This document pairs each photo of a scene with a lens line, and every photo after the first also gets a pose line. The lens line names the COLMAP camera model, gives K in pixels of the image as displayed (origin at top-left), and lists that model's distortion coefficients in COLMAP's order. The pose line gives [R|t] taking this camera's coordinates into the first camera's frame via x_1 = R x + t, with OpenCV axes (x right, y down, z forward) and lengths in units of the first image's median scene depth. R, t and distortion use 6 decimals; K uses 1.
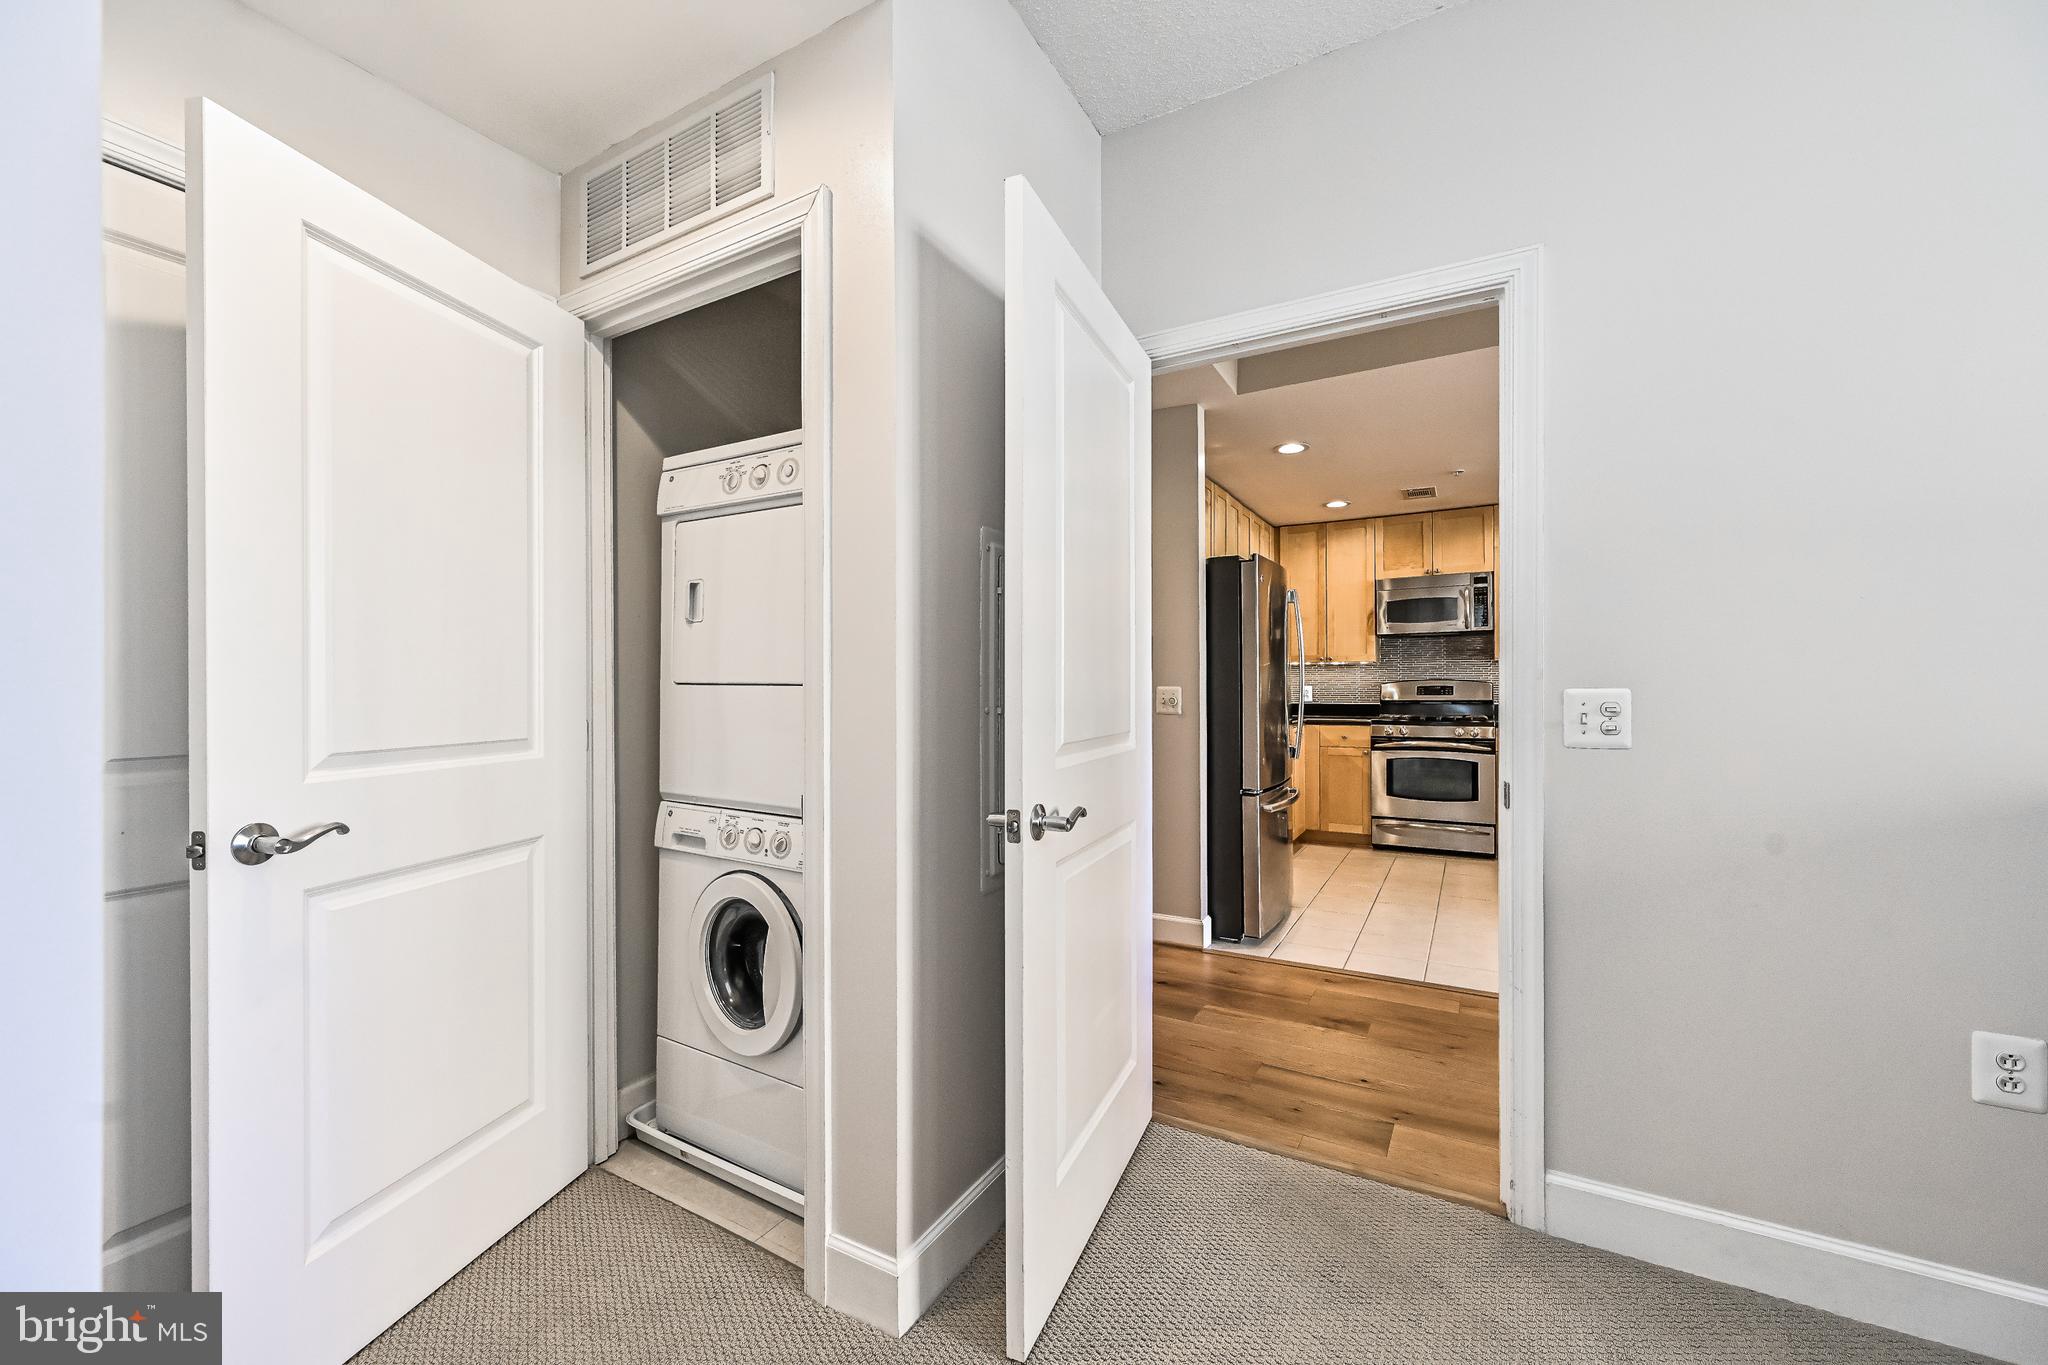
lens RADIAL K [[818.9, 0, 1014.0], [0, 818.9, 684.4], [0, 0, 1]] dist [-0.002857, -0.000231]
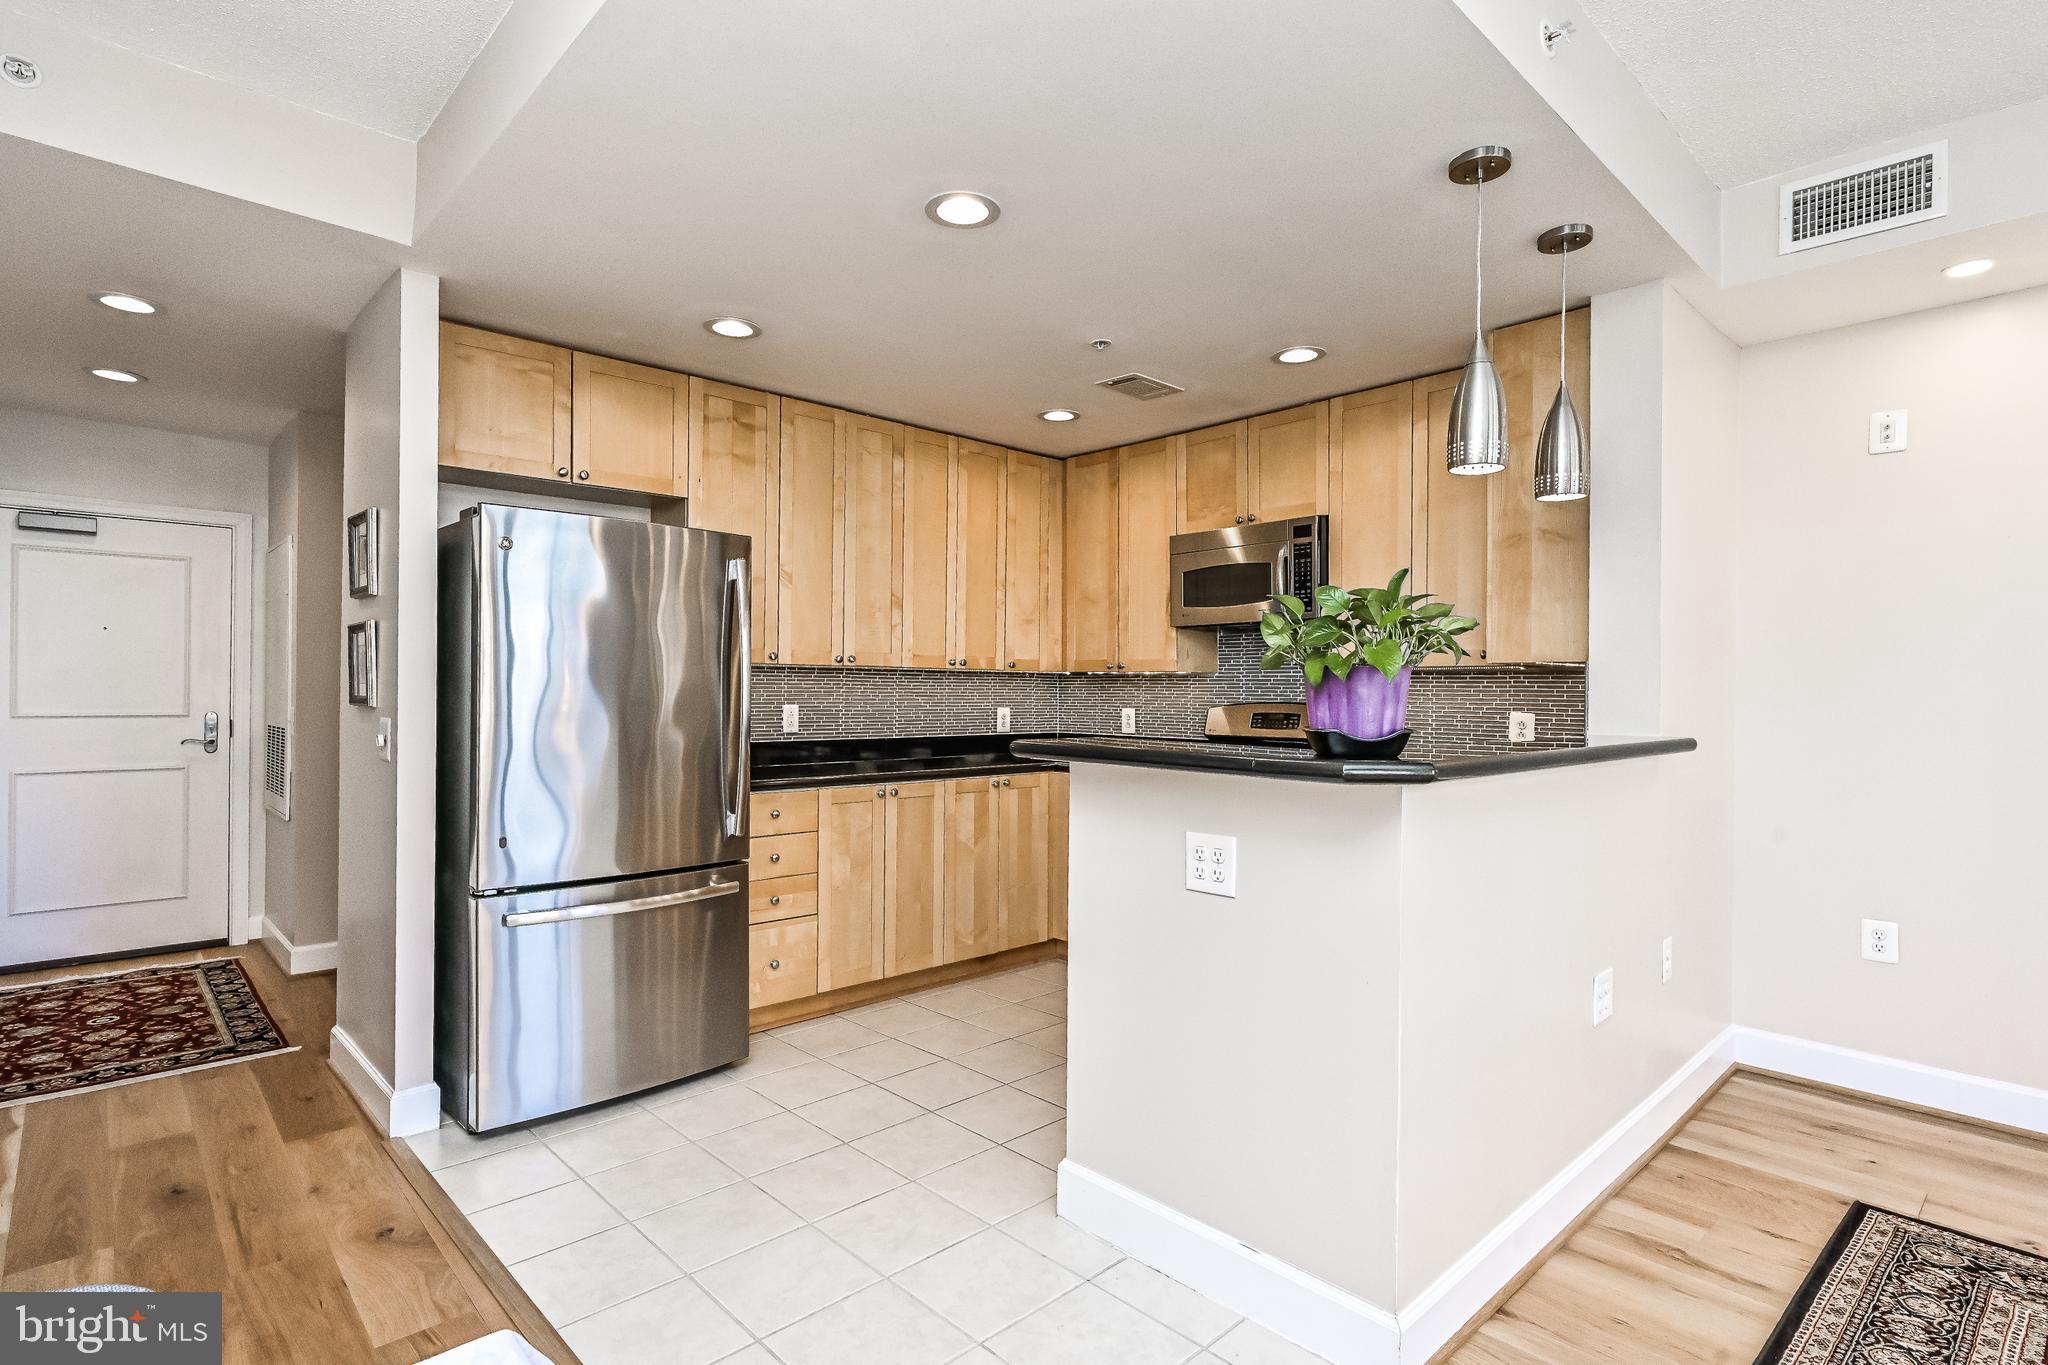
lens RADIAL K [[1023.1, 0, 1013.4], [0, 1023.1, 689.9], [0, 0, 1]] dist [-0.005205, 0.000165]
pose [[0.956077, 0.011134, -0.292903, 0.581972], [-0.009579, 0.999931, 0.006741, -0.018916], [0.292958, -0.003639, 0.956118, 0.250600]]
